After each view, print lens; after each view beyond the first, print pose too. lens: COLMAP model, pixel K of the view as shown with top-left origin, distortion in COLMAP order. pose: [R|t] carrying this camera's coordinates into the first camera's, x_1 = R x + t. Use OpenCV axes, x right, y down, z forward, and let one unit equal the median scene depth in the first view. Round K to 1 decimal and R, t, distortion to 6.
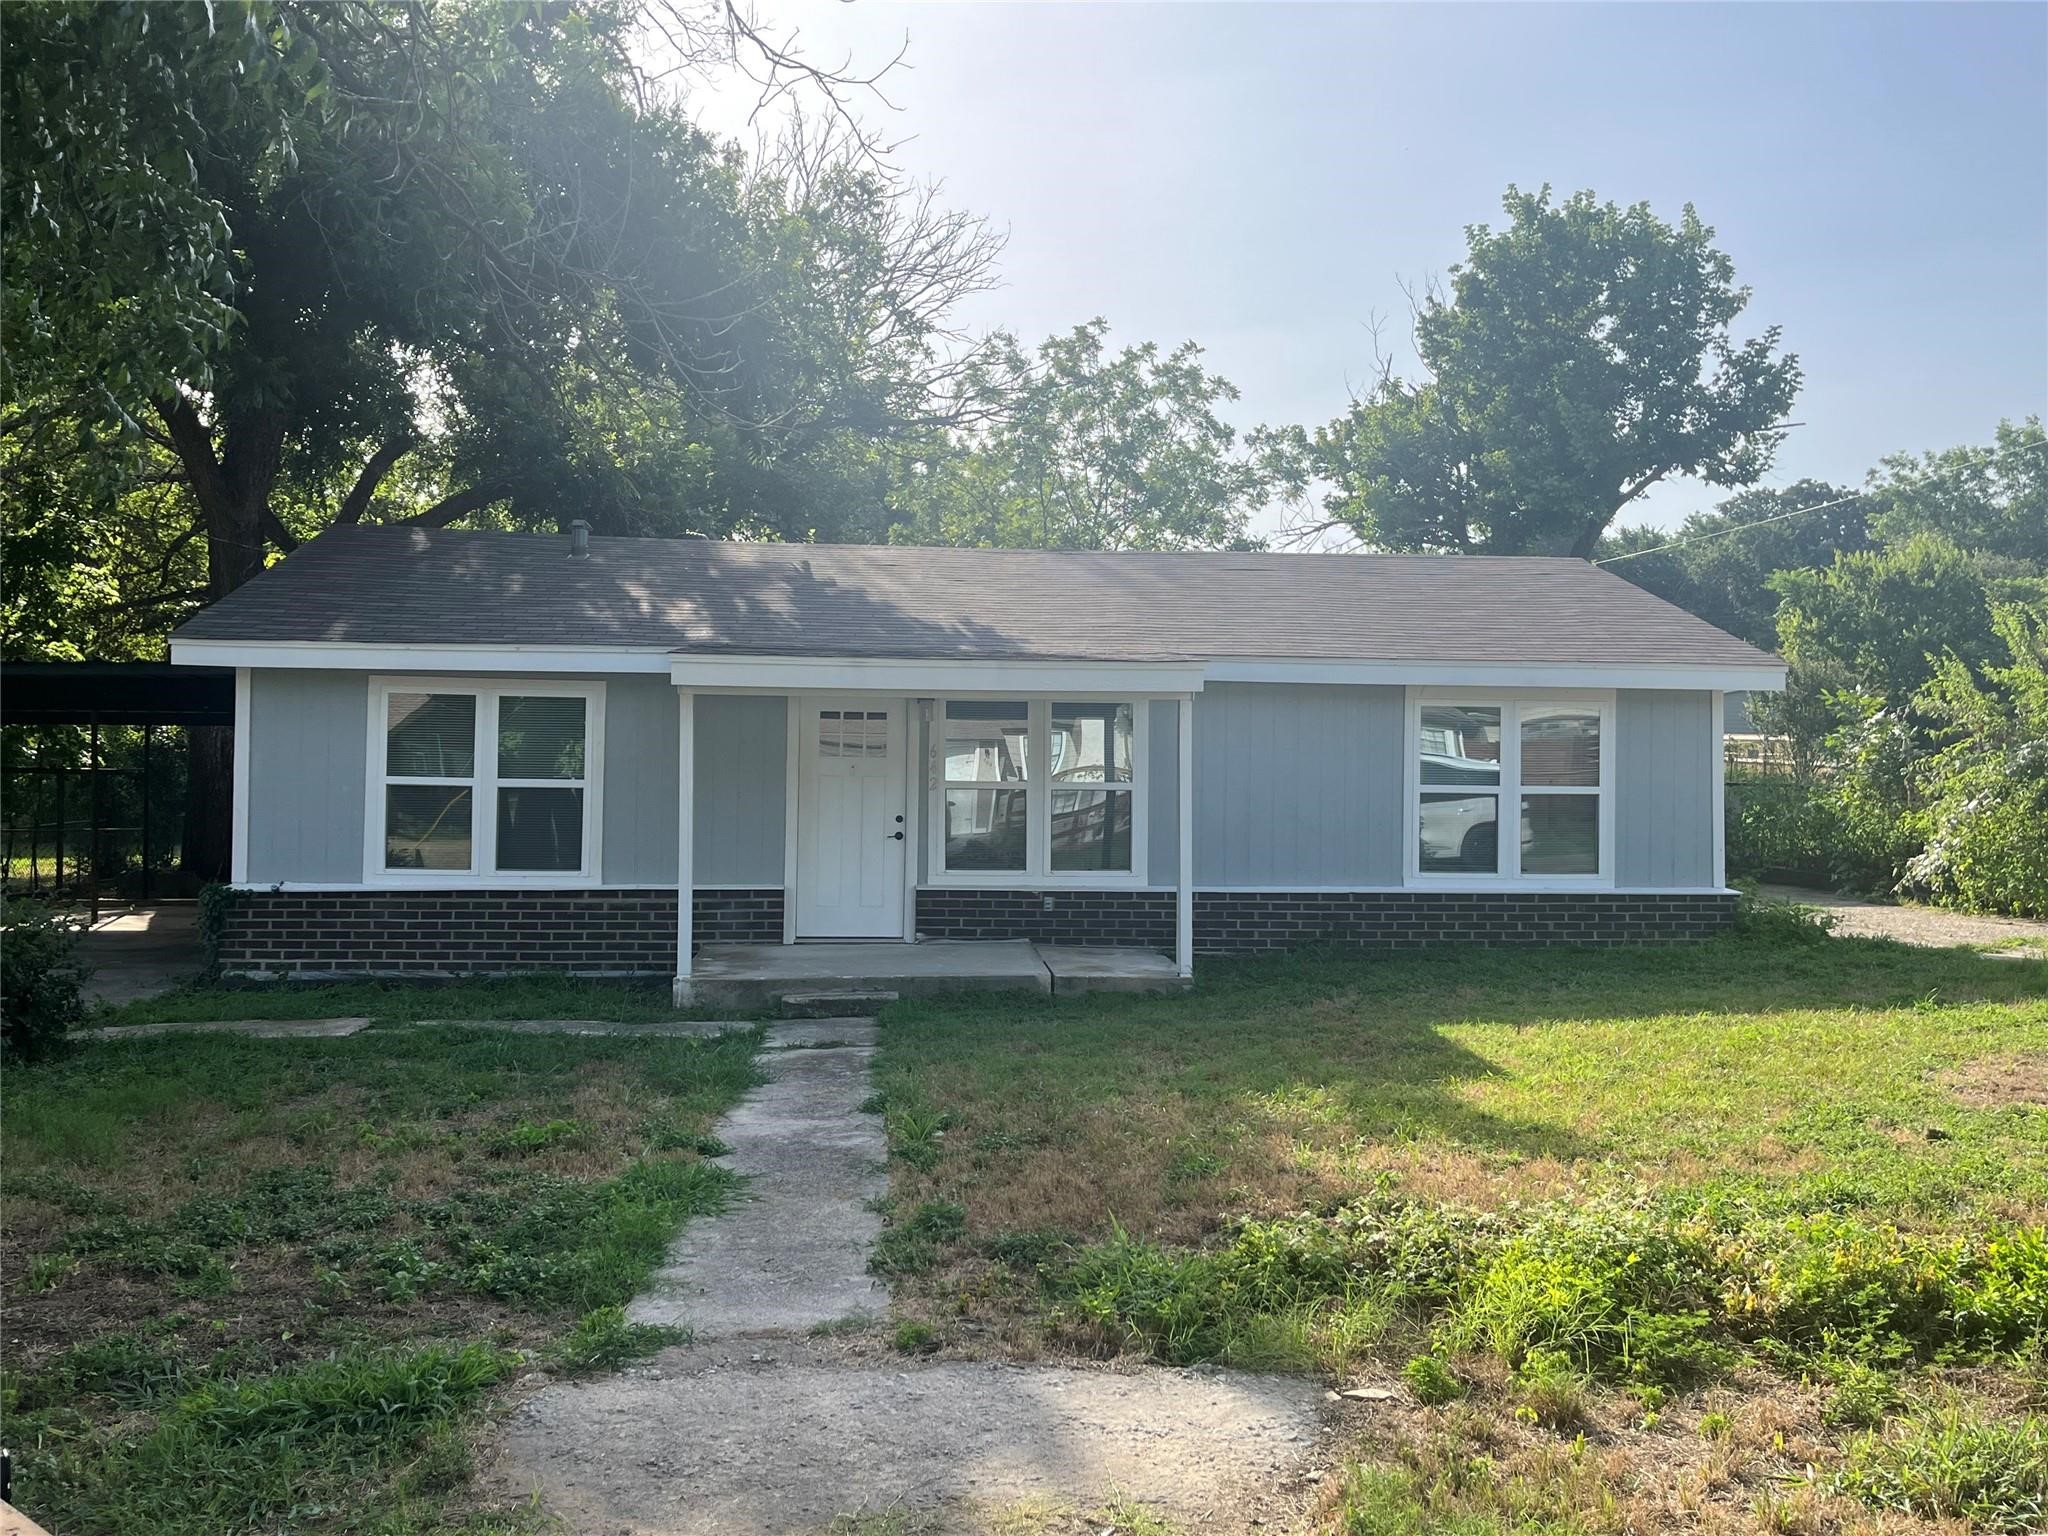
lens RADIAL K [[1792.9, 0, 1024.0], [0, 1792.9, 768.0], [0, 0, 1]] dist [0.006045, 0.004250]
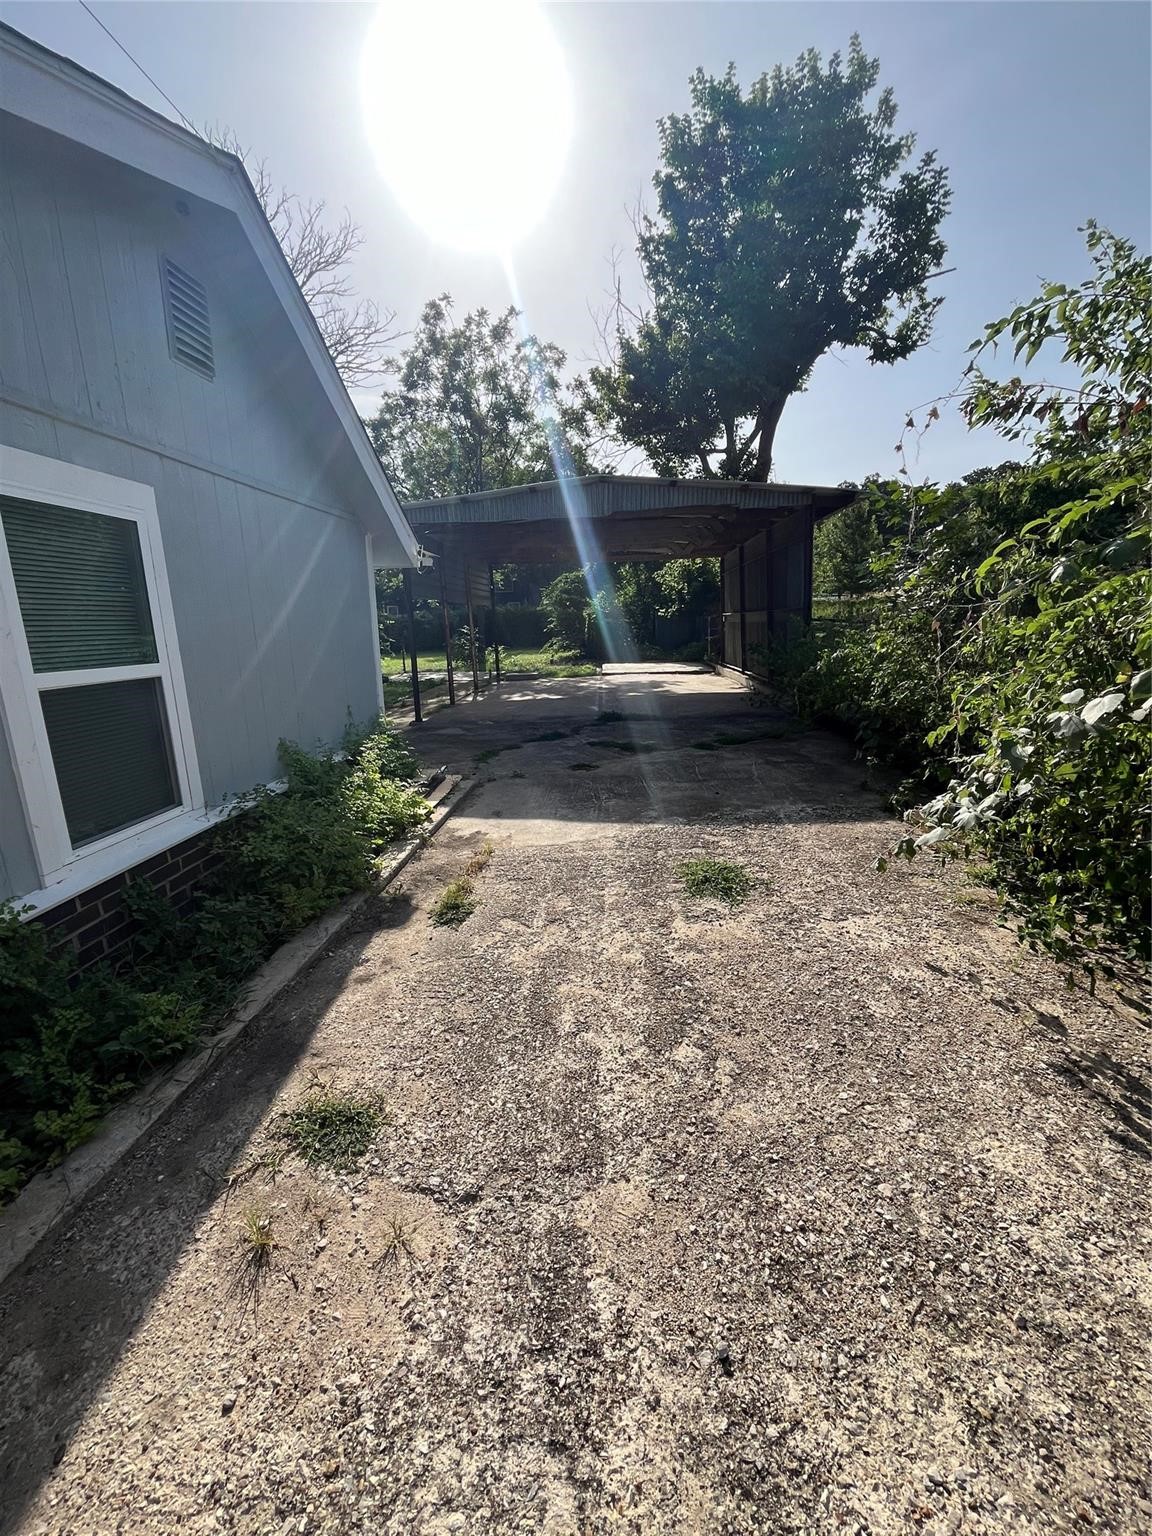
lens RADIAL K [[627.4, 0, 573.9], [0, 627.4, 765.5], [0, 0, 1]] dist [-0.003096, -0.000545]
pose [[0.985429, 0.008870, -0.169857, 0.262081], [0.032301, 0.970706, 0.238088, -0.000441], [0.166994, -0.240105, 0.956275, 0.506375]]
